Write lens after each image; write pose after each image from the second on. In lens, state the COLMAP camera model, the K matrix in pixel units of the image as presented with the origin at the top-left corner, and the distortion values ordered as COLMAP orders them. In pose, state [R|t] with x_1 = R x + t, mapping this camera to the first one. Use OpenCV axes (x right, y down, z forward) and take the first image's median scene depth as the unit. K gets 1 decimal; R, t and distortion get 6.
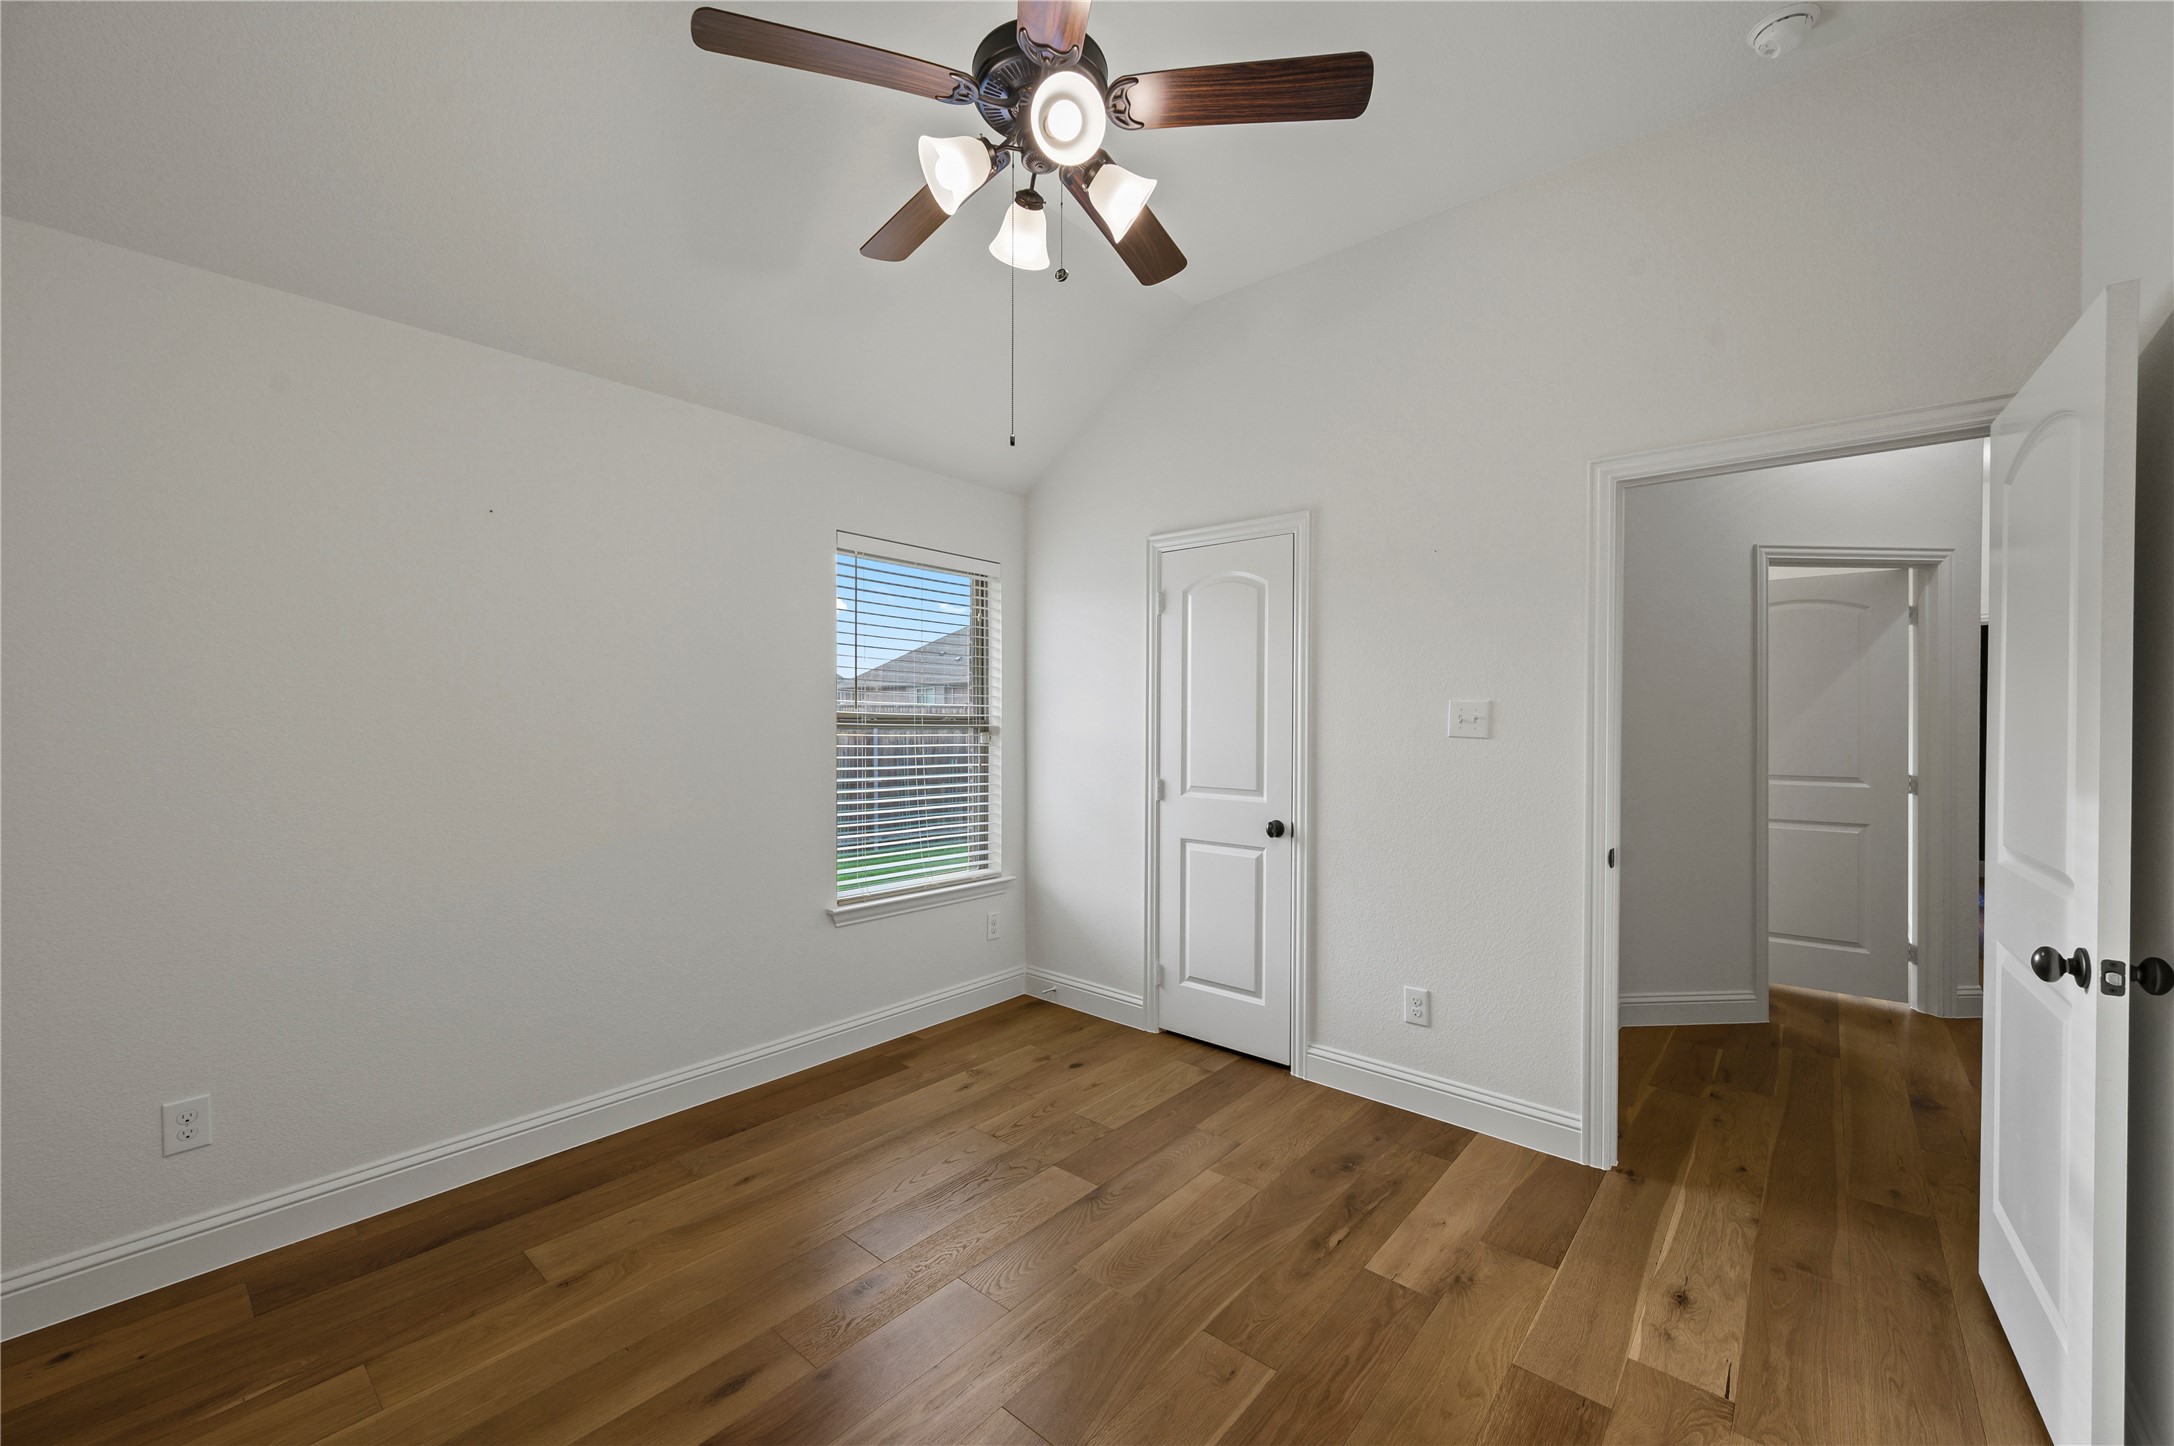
lens RADIAL K [[851.2, 0, 1089.1], [0, 851.2, 724.0], [0, 0, 1]] dist [0.001676, -0.000174]
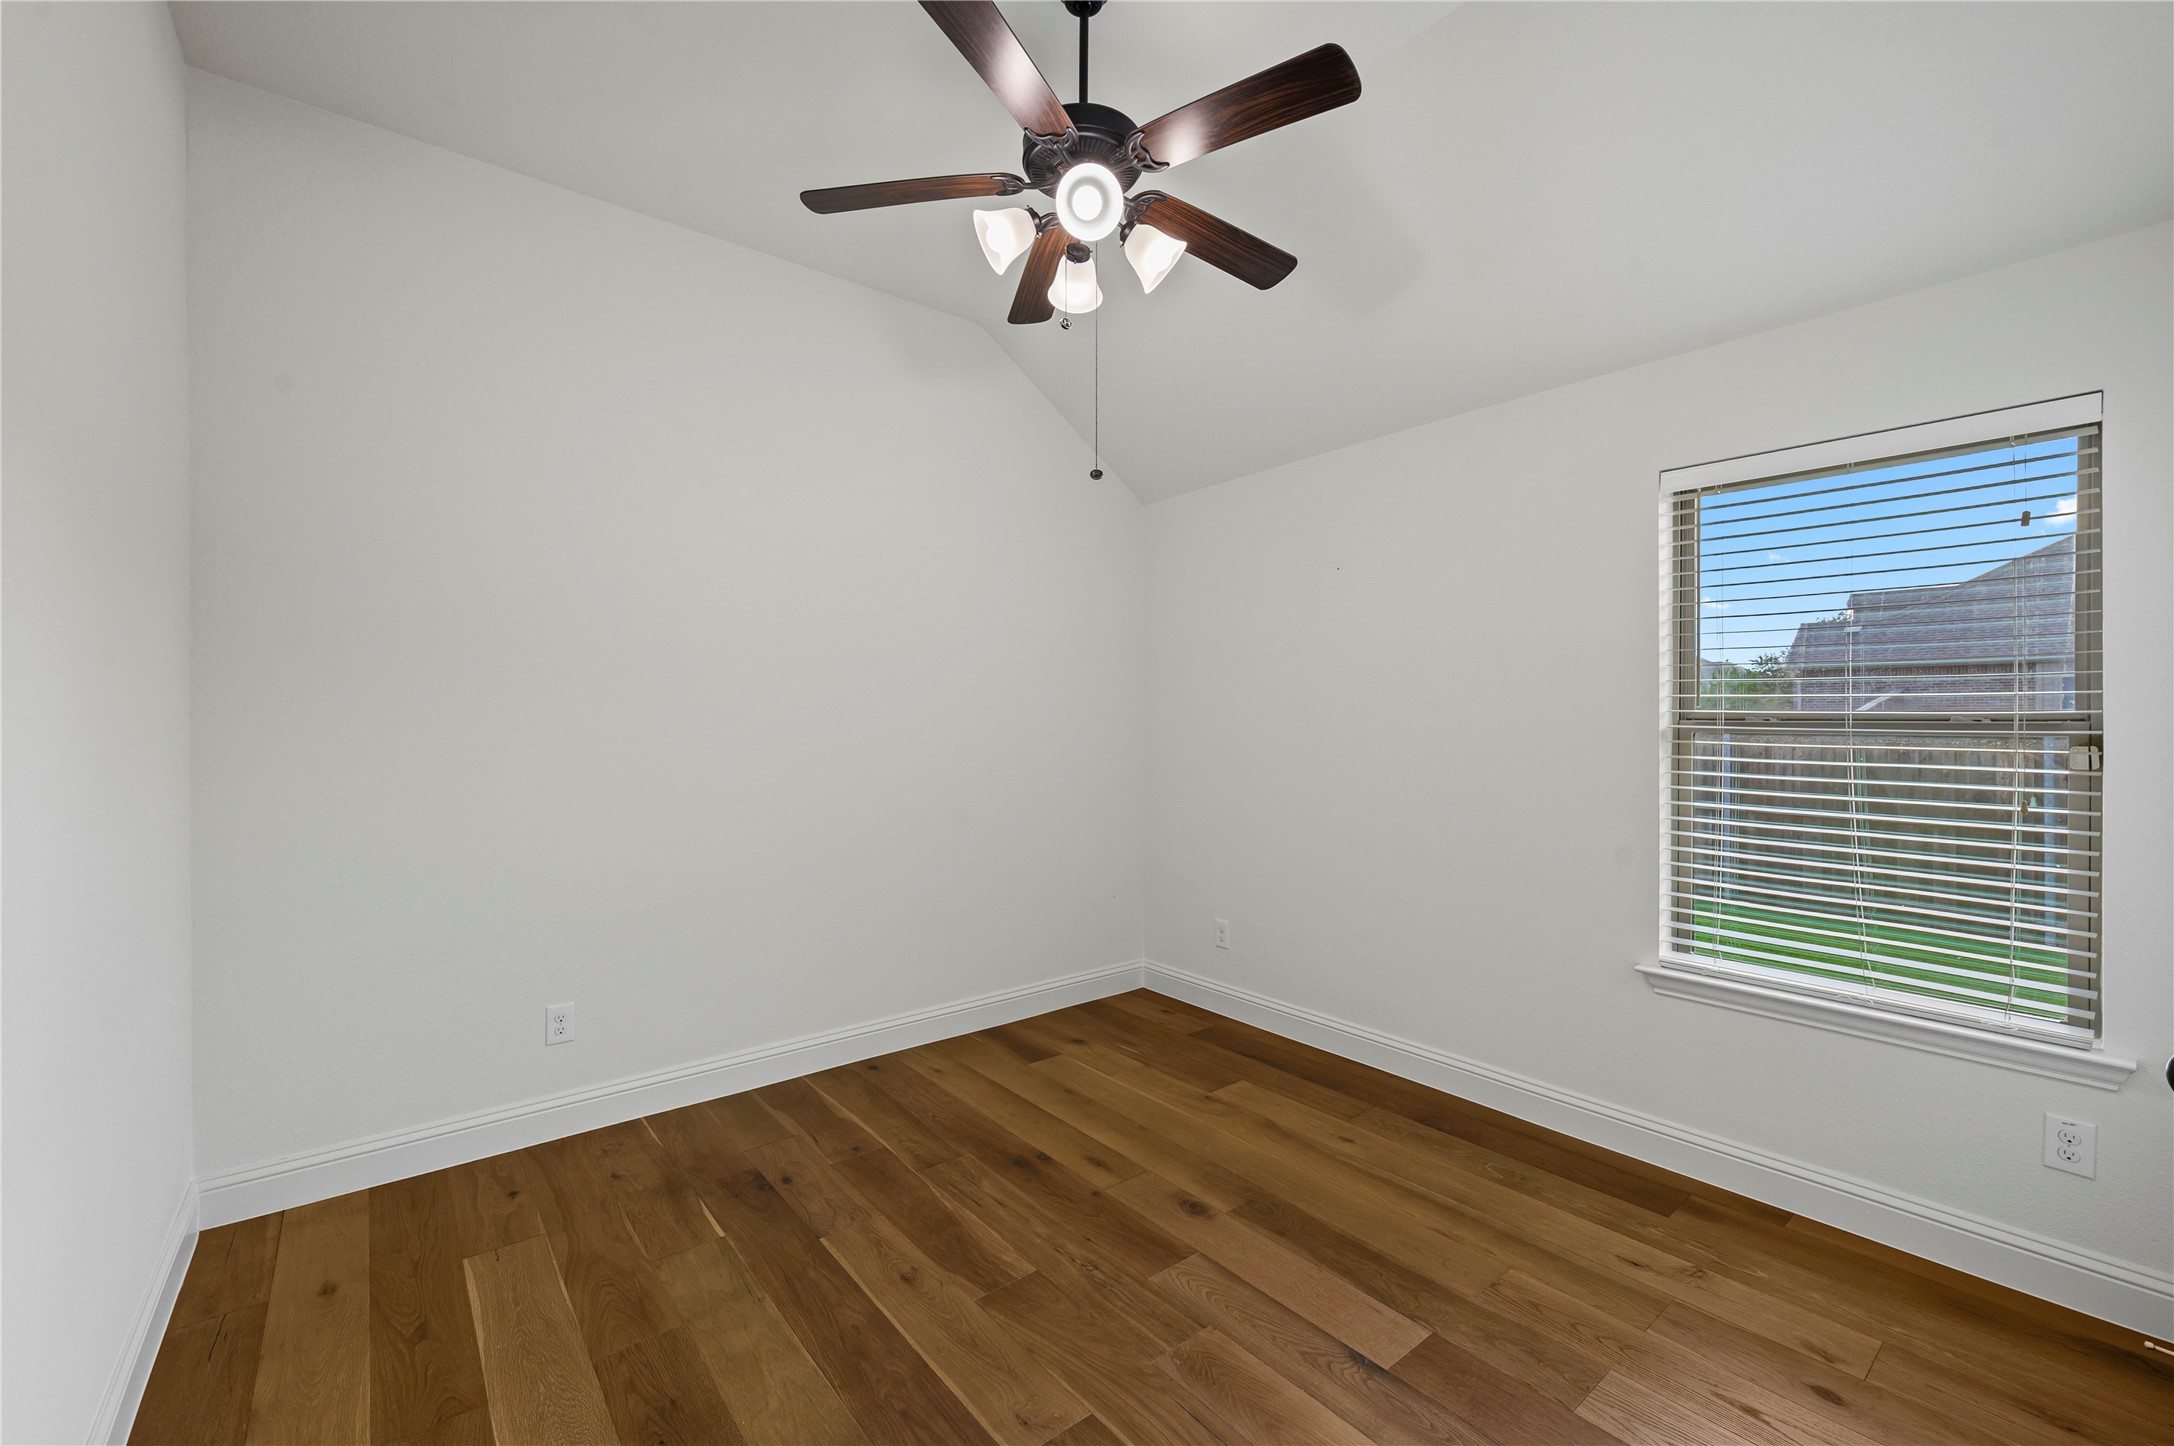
lens RADIAL K [[883.6, 0, 1092.2], [0, 883.6, 724.9], [0, 0, 1]] dist [0.000738, 0.000005]
pose [[-0.176713, 0.003760, -0.984255, 0.585135], [0.001428, 0.999993, 0.003564, -0.006834], [0.984261, -0.000776, -0.176717, 0.653348]]
